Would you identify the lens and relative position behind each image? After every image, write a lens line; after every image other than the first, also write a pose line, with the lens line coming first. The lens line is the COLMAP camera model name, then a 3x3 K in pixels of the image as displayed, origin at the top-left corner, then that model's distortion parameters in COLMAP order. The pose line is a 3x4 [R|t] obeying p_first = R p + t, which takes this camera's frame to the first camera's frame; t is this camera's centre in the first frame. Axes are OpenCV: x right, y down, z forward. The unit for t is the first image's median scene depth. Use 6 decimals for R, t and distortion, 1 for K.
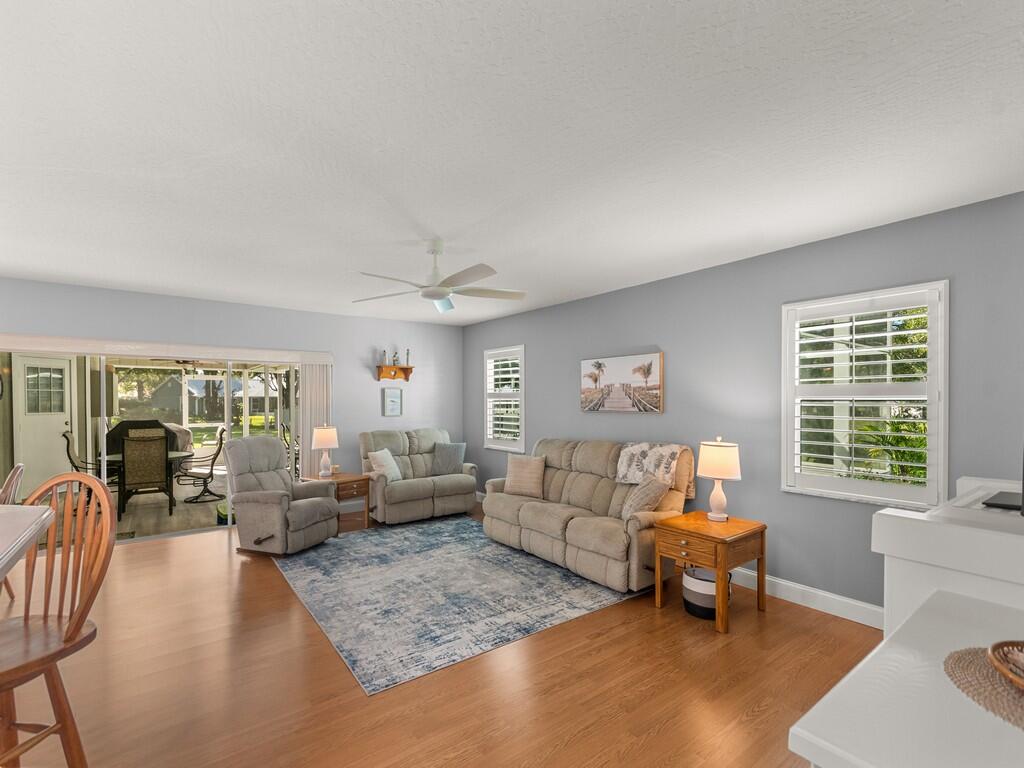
lens RADIAL K [[453.4, 0, 484.5], [0, 453.4, 411.2], [0, 0, 1]] dist [0.009402, -0.000653]
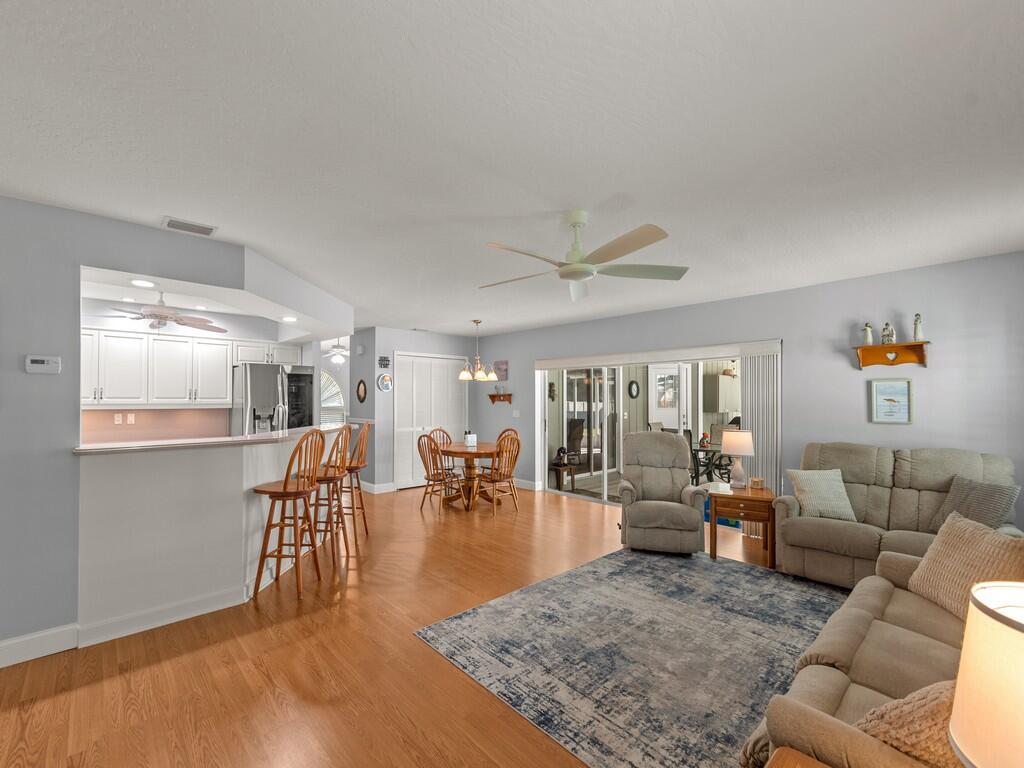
lens RADIAL K [[453.4, 0, 501.5], [0, 453.4, 394.0], [0, 0, 1]] dist [0.009402, -0.000653]
pose [[0.131066, -0.004228, -0.991365, 0.534990], [-0.028446, 0.999563, -0.008023, -0.013970], [0.990965, 0.029252, 0.130888, 0.556973]]
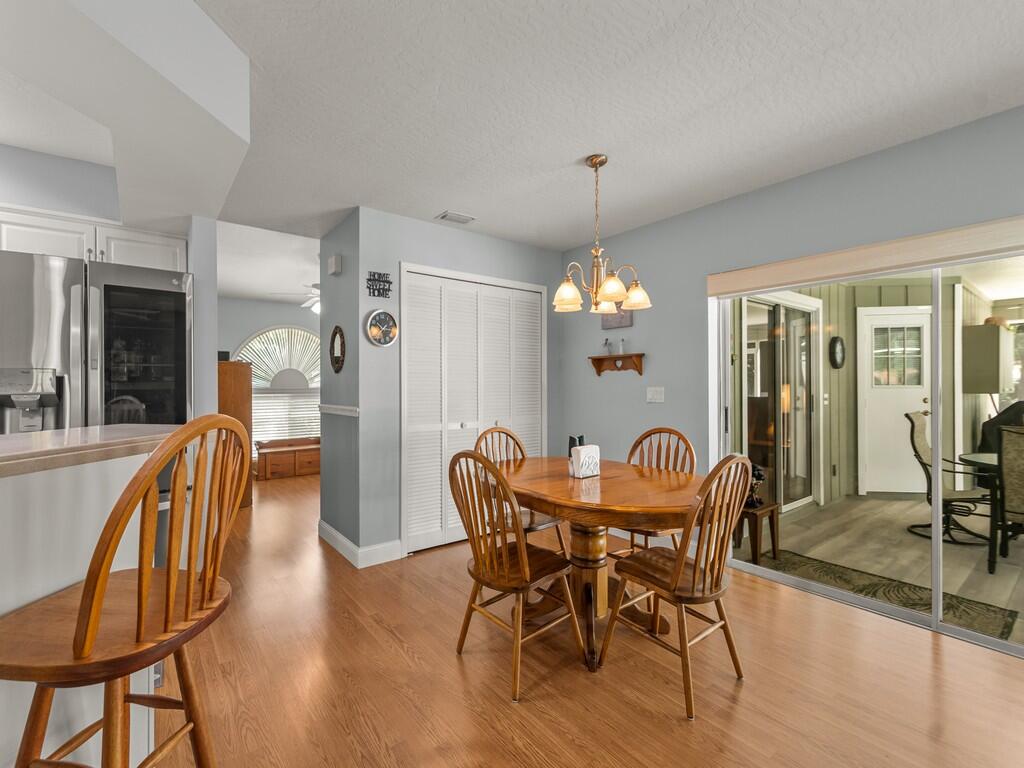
lens RADIAL K [[453.4, 0, 493.8], [0, 453.4, 385.4], [0, 0, 1]] dist [0.009402, -0.000653]
pose [[0.034676, 0.005727, -0.999382, -0.368659], [-0.023407, 0.999714, 0.004917, 0.031771], [0.999124, 0.023222, 0.034800, 0.519118]]
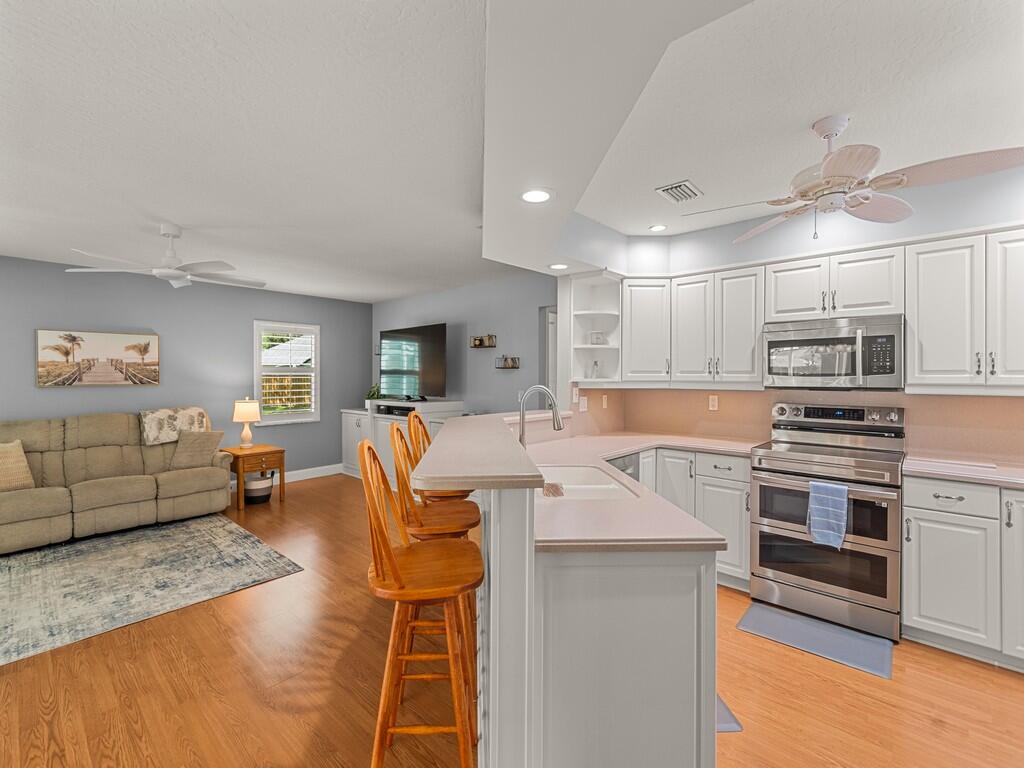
lens RADIAL K [[453.4, 0, 483.6], [0, 453.4, 377.3], [0, 0, 1]] dist [0.009402, -0.000653]
pose [[-0.181894, 0.002176, 0.983316, -0.965954], [0.026637, 0.999641, 0.002715, 0.003318], [-0.982957, 0.026687, -0.181887, 0.354591]]
